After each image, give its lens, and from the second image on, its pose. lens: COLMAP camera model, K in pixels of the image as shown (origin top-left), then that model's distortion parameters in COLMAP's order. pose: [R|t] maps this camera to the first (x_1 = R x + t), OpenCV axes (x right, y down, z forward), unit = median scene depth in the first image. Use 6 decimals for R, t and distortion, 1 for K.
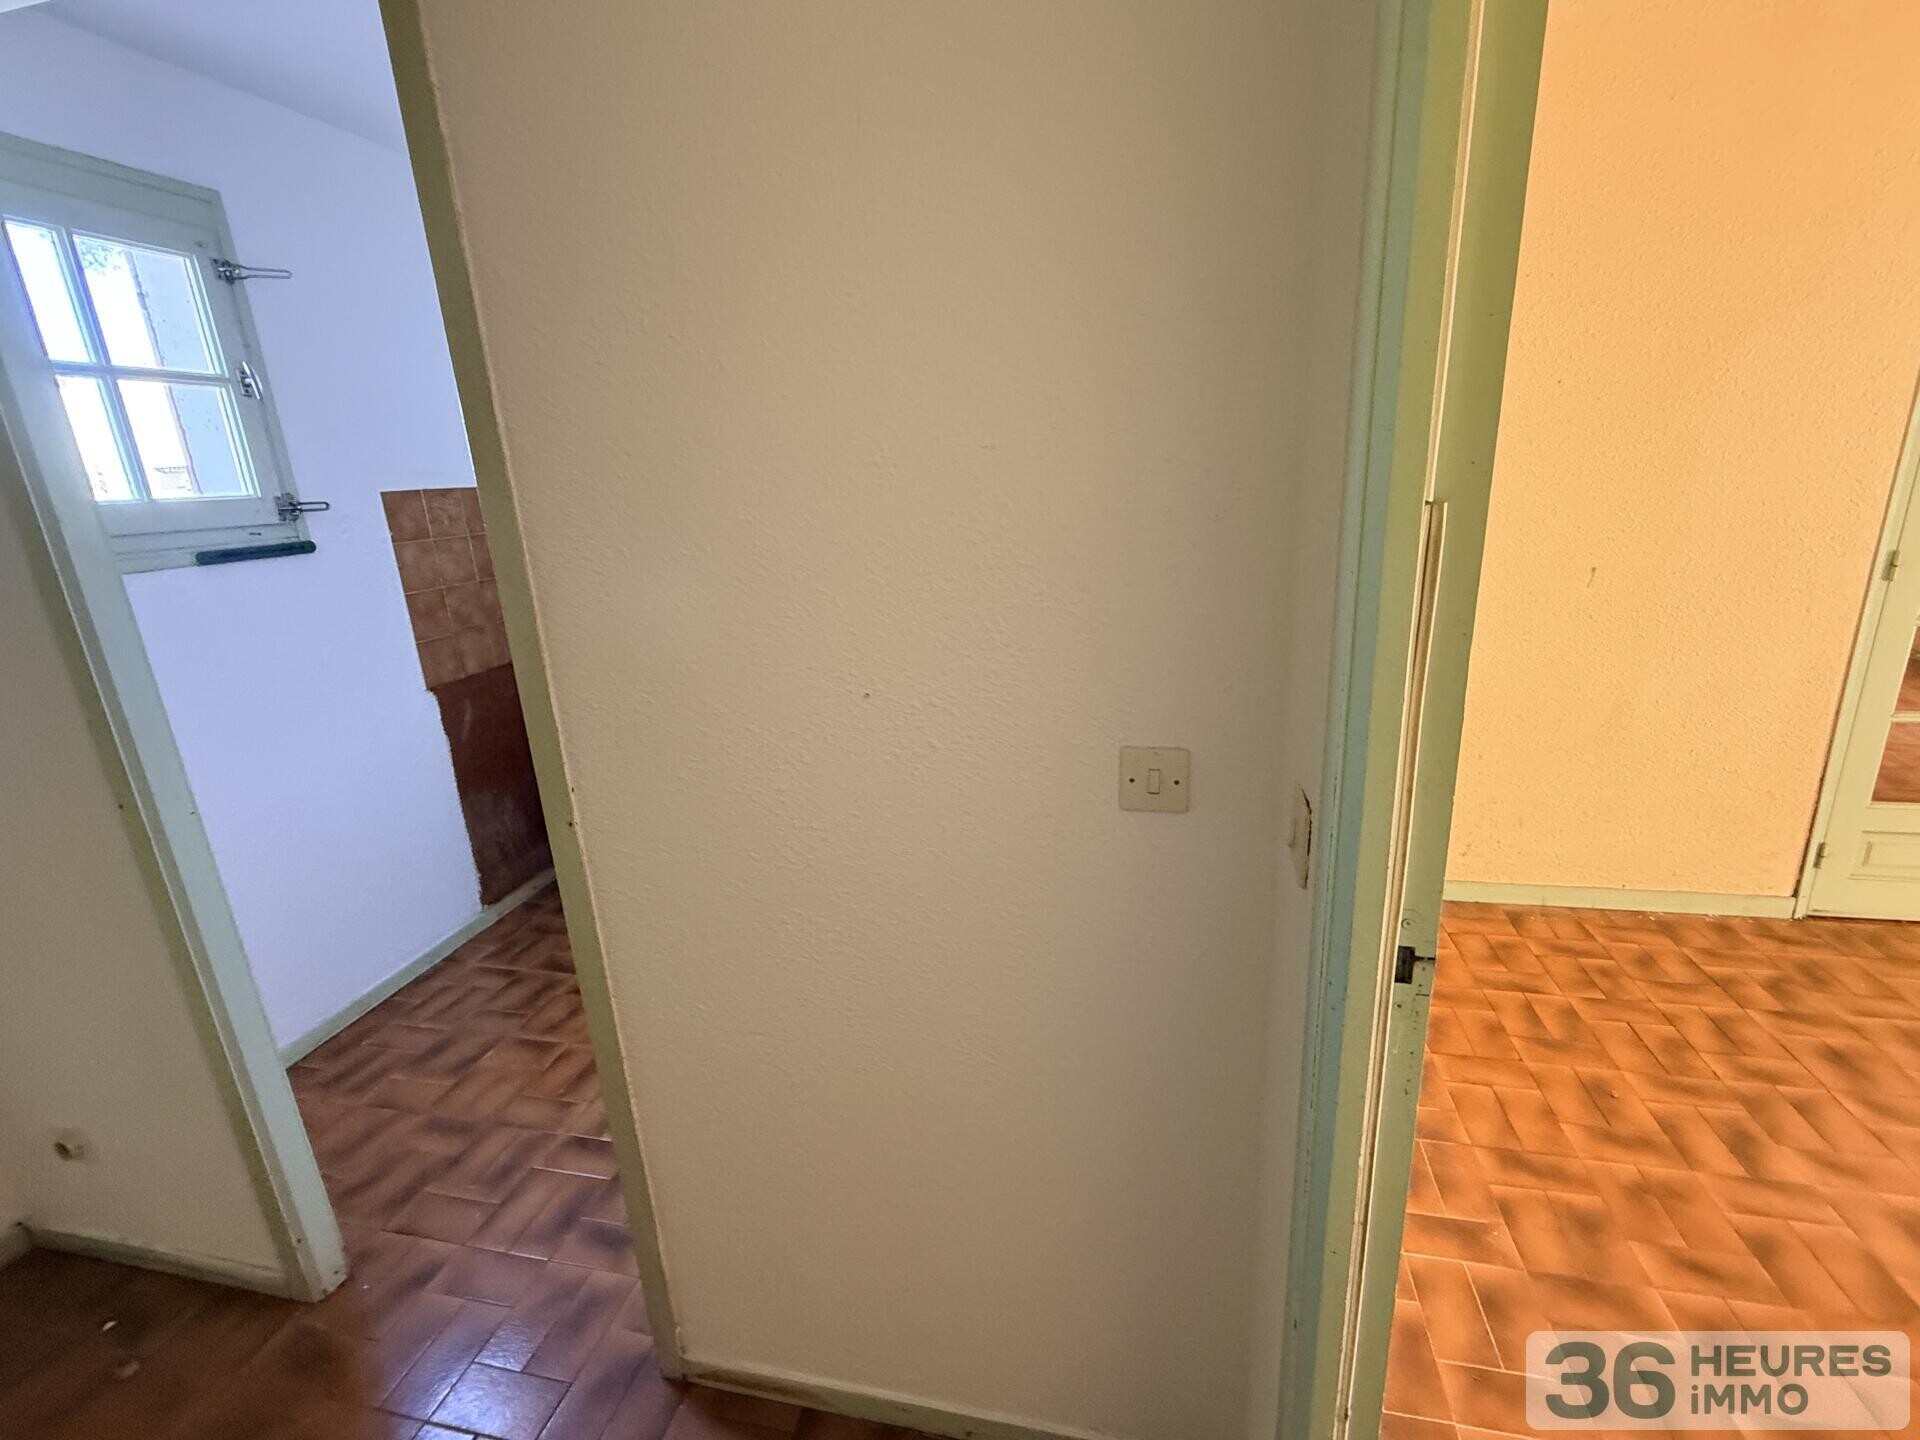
lens RADIAL K [[850.1, 0, 965.4], [0, 850.1, 718.1], [0, 0, 1]] dist [-0.000790, -0.000336]
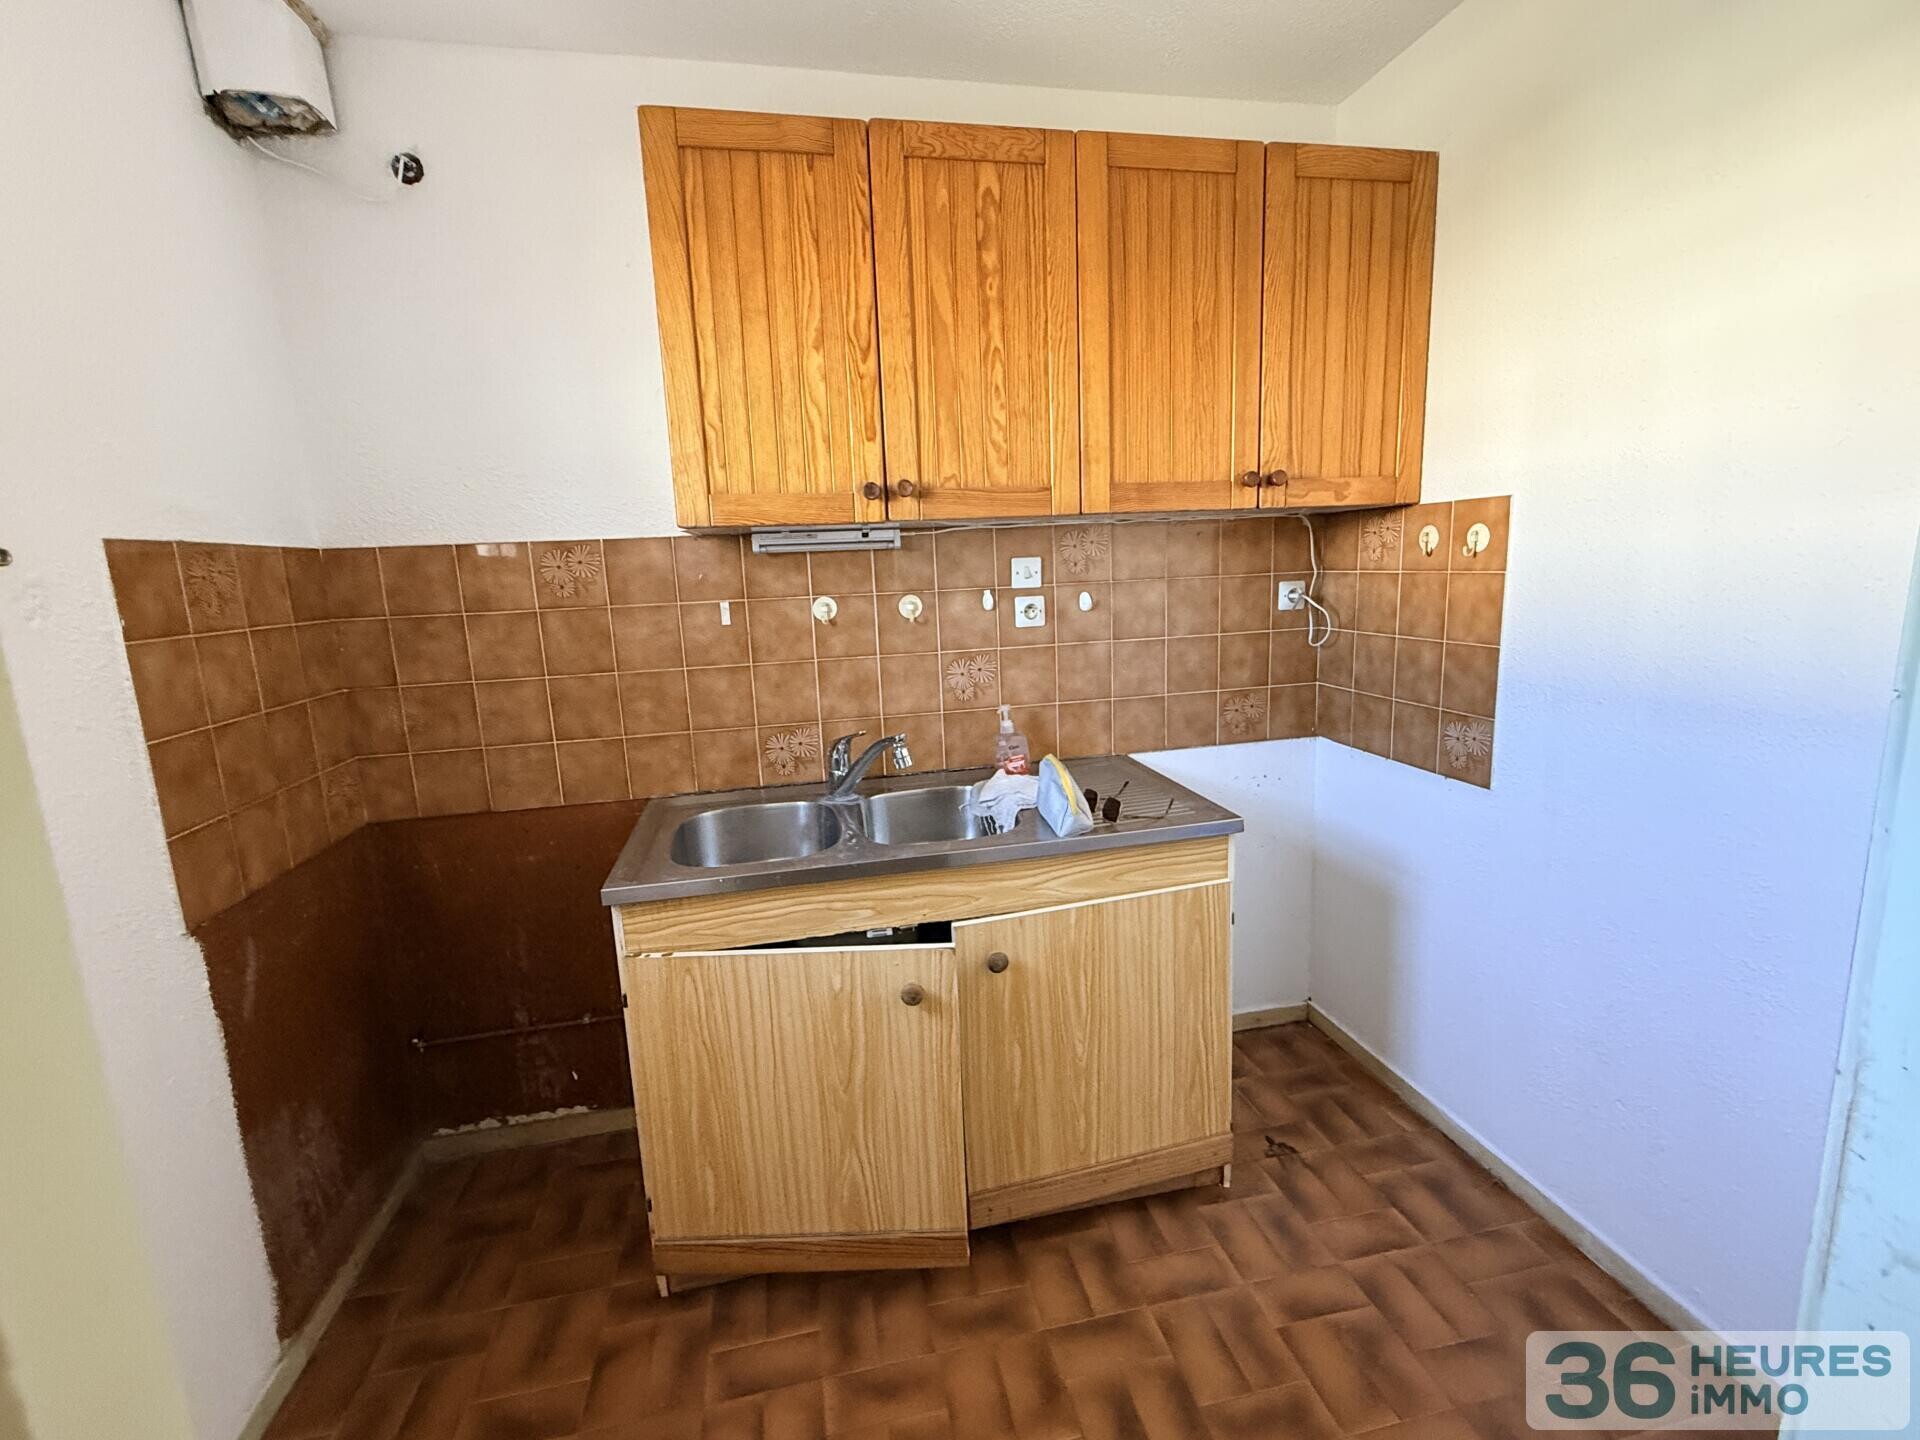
lens RADIAL K [[850.1, 0, 963.3], [0, 850.1, 717.8], [0, 0, 1]] dist [-0.000790, -0.000336]
pose [[0.902032, -0.058349, 0.427708, -0.417617], [0.113330, 0.988077, -0.104216, -0.053067], [-0.416527, 0.142478, 0.897889, 0.338883]]
